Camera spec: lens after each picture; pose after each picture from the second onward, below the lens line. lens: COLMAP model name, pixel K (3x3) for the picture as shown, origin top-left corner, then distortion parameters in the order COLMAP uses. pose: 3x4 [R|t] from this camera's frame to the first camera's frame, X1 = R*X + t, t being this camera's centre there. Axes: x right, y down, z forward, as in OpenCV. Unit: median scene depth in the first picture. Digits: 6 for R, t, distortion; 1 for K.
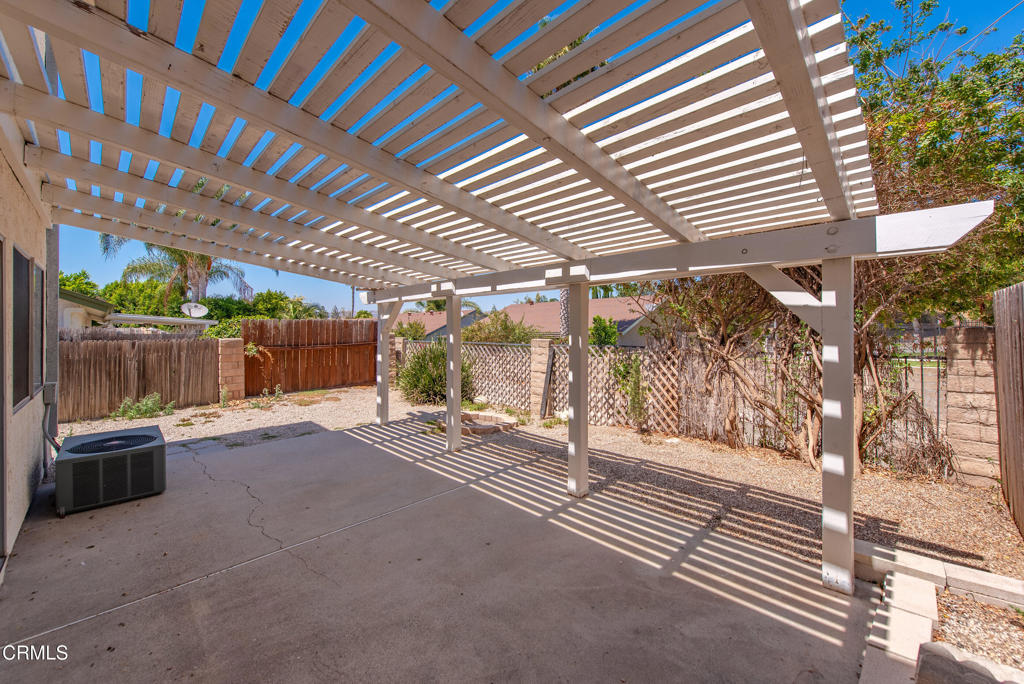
lens RADIAL K [[402.8, 0, 514.2], [0, 402.8, 329.2], [0, 0, 1]] dist [0.009356, -0.000006]
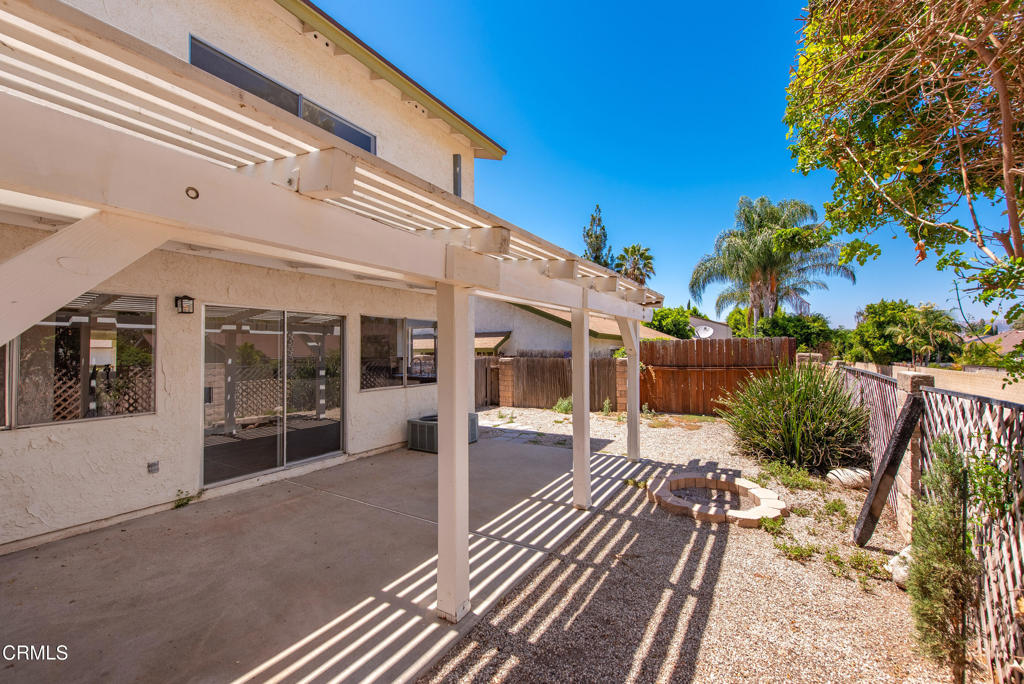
lens RADIAL K [[405.5, 0, 513.1], [0, 405.5, 352.5], [0, 0, 1]] dist [0.008835, -0.000316]
pose [[0.223679, 0.002135, -0.974661, 0.722541], [0.011909, 0.999917, 0.004924, -0.007972], [0.974590, -0.012708, 0.223635, 0.852577]]
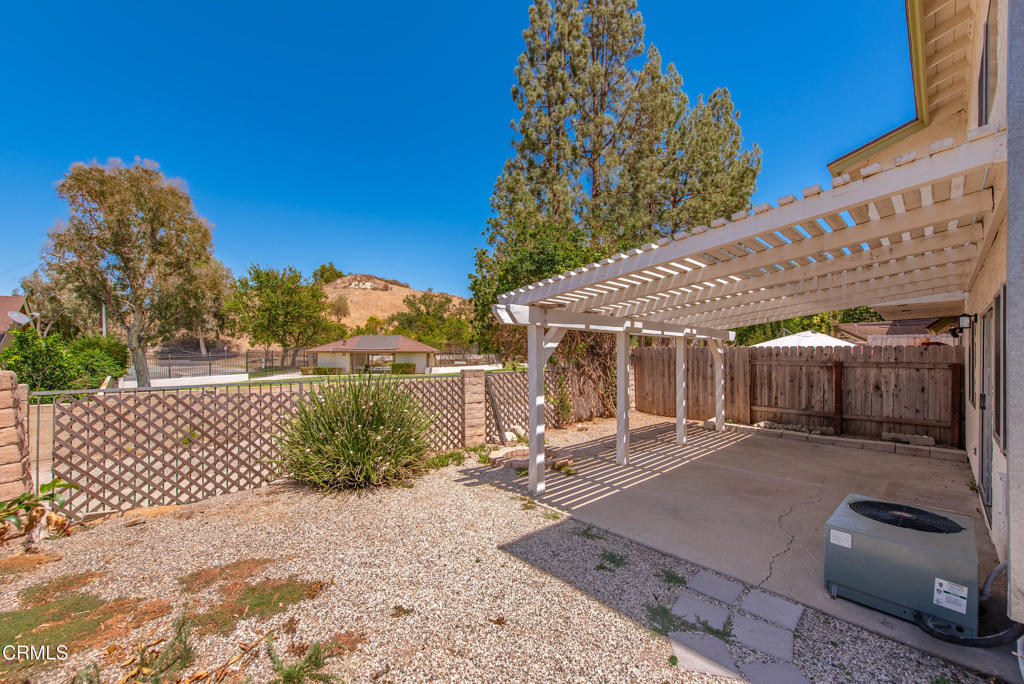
lens RADIAL K [[405.5, 0, 513.1], [0, 405.5, 352.5], [0, 0, 1]] dist [0.008835, -0.000316]
pose [[0.026056, 0.006072, 0.999642, -1.636079], [-0.009046, 0.999942, -0.005838, -0.016962], [-0.999620, -0.008891, 0.026109, 1.581055]]
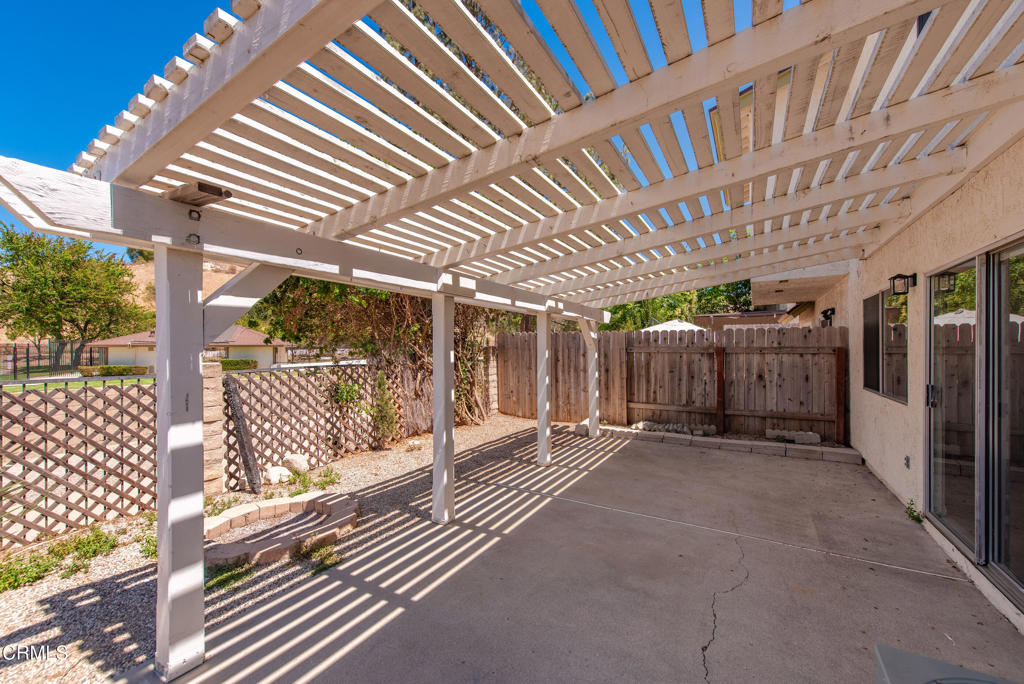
lens RADIAL K [[405.5, 0, 513.1], [0, 405.5, 352.5], [0, 0, 1]] dist [0.008835, -0.000316]
pose [[-0.244779, -0.006051, 0.969560, -1.038956], [-0.000800, 0.999981, 0.006038, 0.012136], [-0.969579, 0.000703, -0.244780, 1.292815]]
